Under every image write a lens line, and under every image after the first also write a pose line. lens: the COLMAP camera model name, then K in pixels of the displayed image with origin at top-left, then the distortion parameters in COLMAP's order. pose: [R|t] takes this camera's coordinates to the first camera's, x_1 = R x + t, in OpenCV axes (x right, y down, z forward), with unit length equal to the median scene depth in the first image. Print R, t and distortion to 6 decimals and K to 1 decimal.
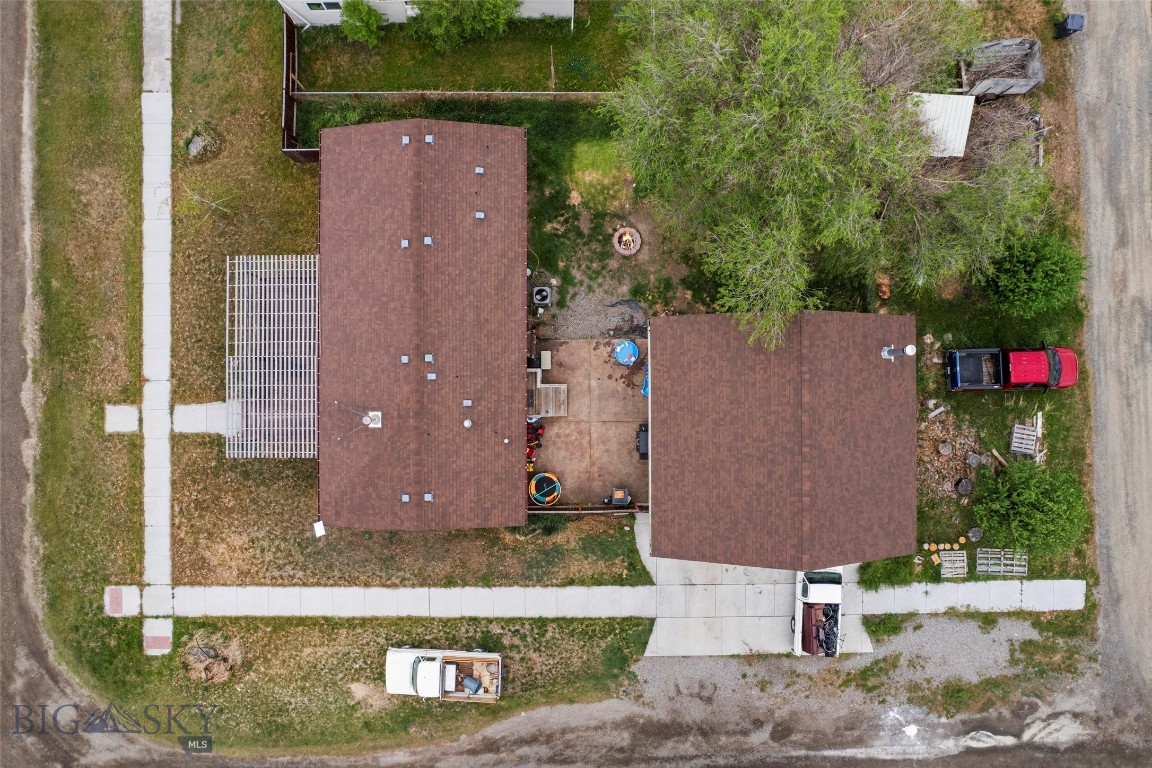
lens RADIAL K [[733.2, 0, 583.3], [0, 733.2, 383.1], [0, 0, 1]] dist [-0.066723, 0.053501]
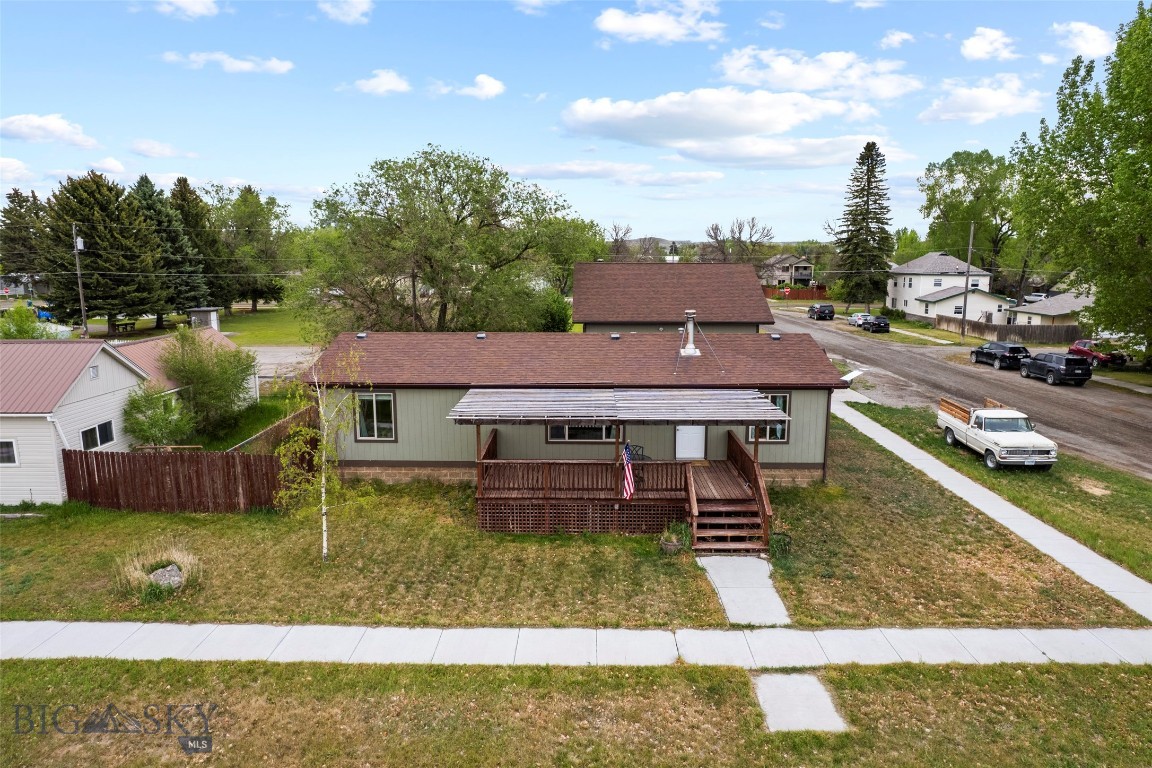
lens RADIAL K [[733.2, 0, 578.5], [0, 733.2, 385.3], [0, 0, 1]] dist [-0.066723, 0.053501]
pose [[0.016972, -0.181456, 0.983253, -0.965823], [0.999793, 0.014153, -0.014646, -0.054997], [-0.011259, 0.983297, 0.181659, 0.783201]]
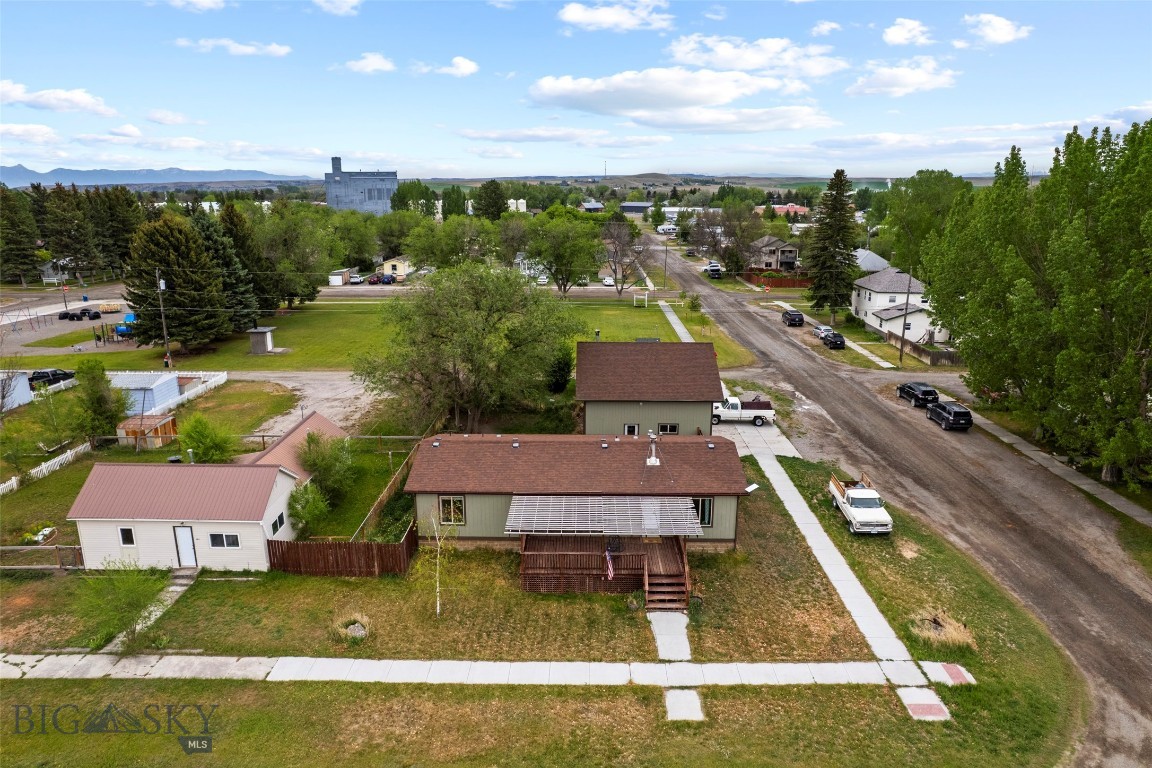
lens RADIAL K [[733.2, 0, 578.7], [0, 733.2, 383.6], [0, 0, 1]] dist [-0.066723, 0.053501]
pose [[0.017977, -0.263563, 0.964475, -1.287131], [0.999774, 0.015685, -0.014349, -0.054580], [-0.011346, 0.964515, 0.263785, 0.476597]]
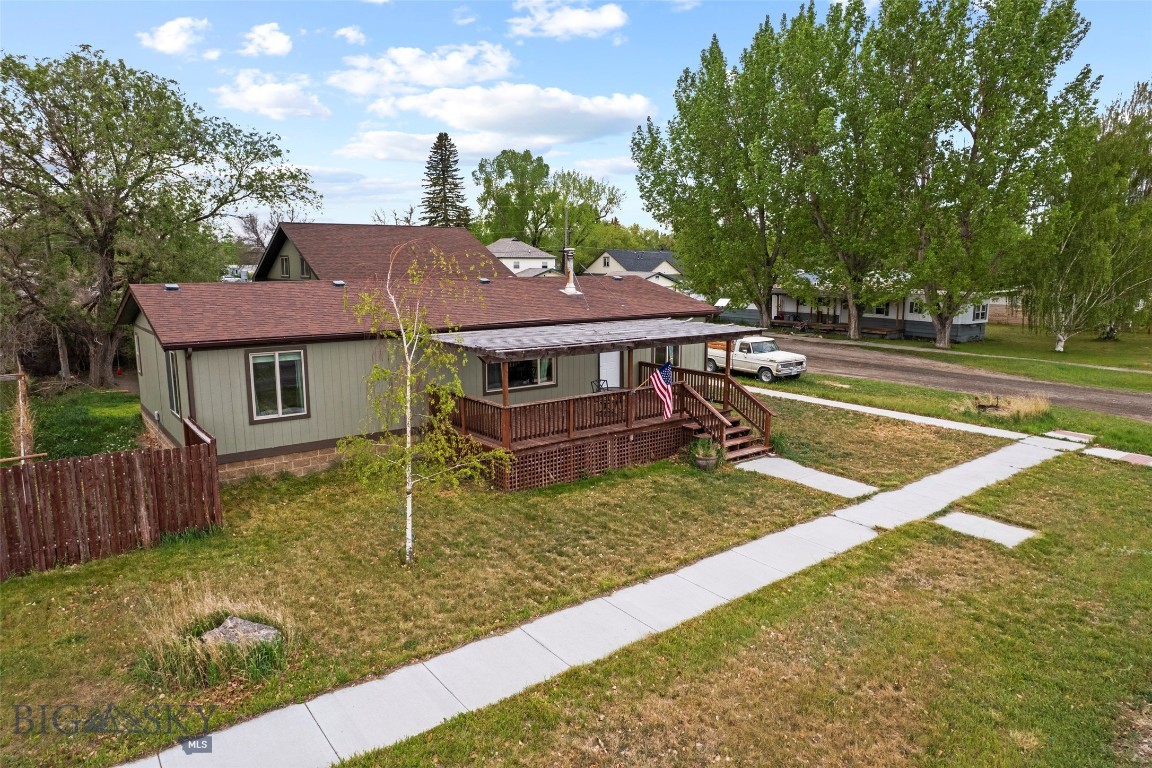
lens RADIAL K [[733.2, 0, 580.4], [0, 733.2, 386.4], [0, 0, 1]] dist [-0.066723, 0.053501]
pose [[-0.614758, -0.142985, 0.775647, -0.811888], [0.788552, -0.091346, 0.608146, -0.384841], [-0.016103, 0.985501, 0.168907, 0.851472]]
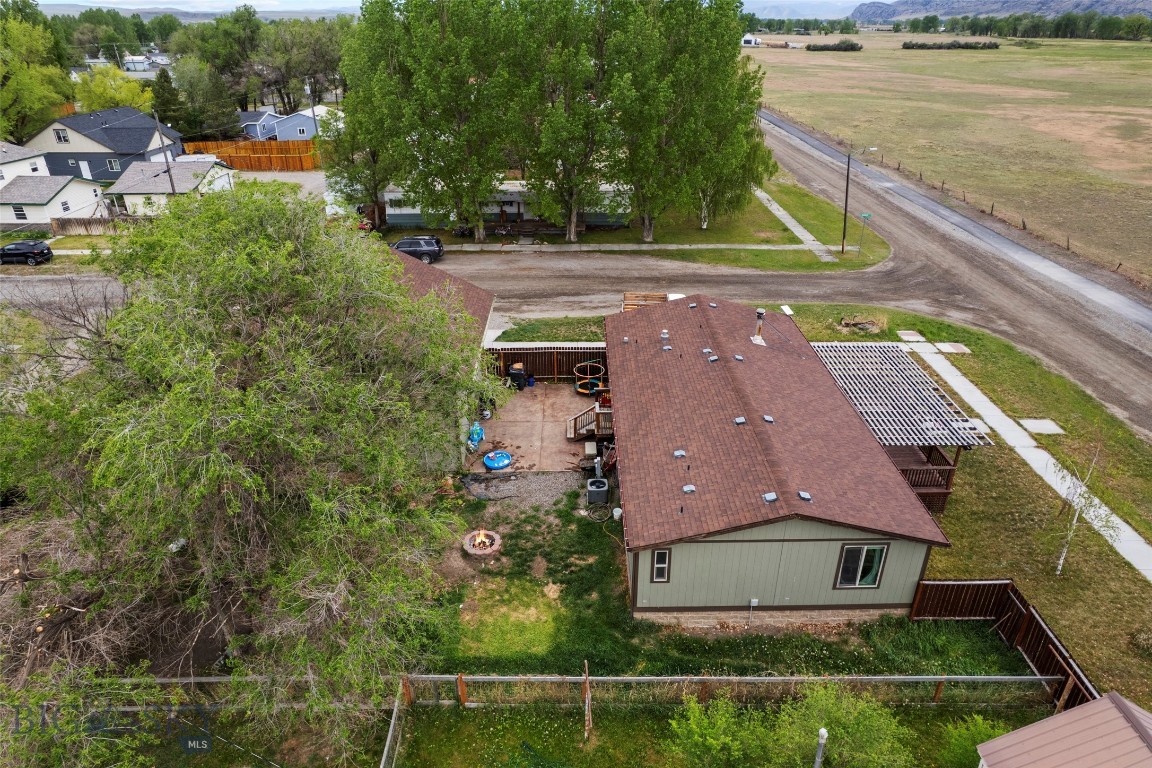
lens RADIAL K [[733.2, 0, 575.6], [0, 733.2, 388.3], [0, 0, 1]] dist [-0.066723, 0.053501]
pose [[-0.999957, -0.008657, -0.003337, -0.028677], [0.000837, -0.442375, 0.896830, -0.773284], [-0.009240, 0.896788, 0.442363, 0.545115]]
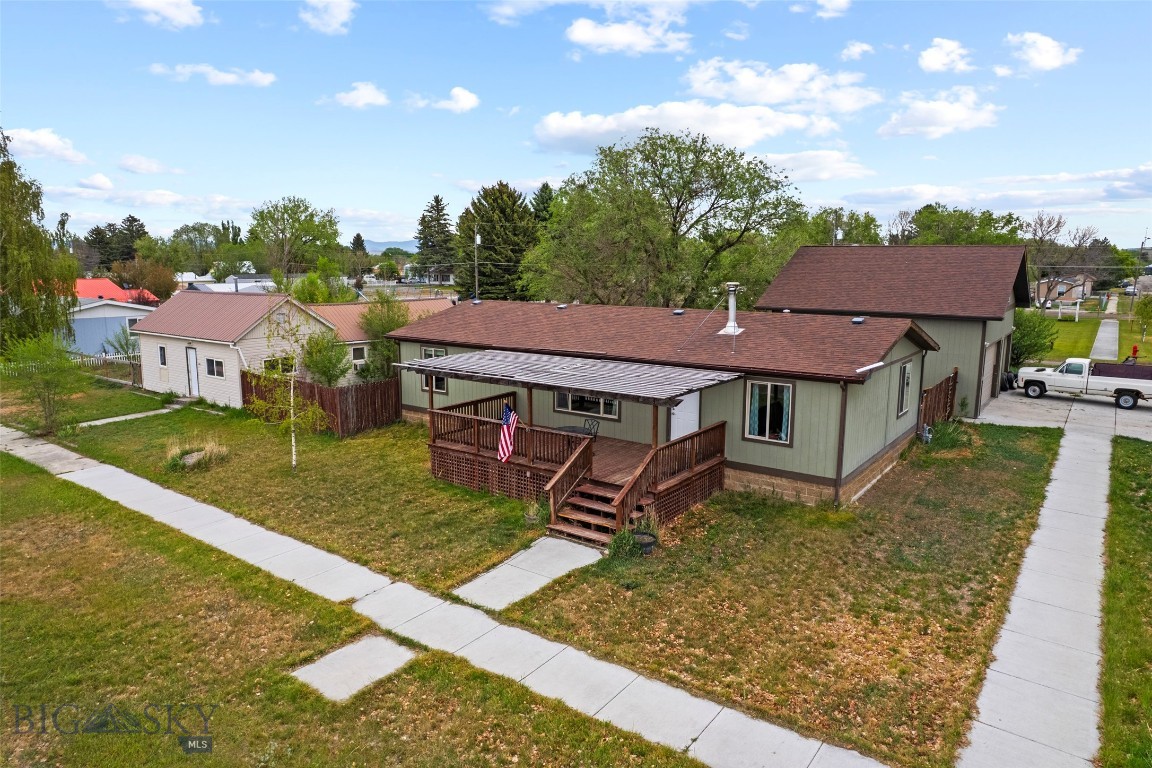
lens RADIAL K [[733.2, 0, 579.7], [0, 733.2, 390.9], [0, 0, 1]] dist [-0.066723, 0.053501]
pose [[0.599281, -0.144779, 0.787338, -0.821123], [0.800524, 0.114277, -0.588304, 0.309744], [-0.004800, 0.982843, 0.184383, 0.817266]]
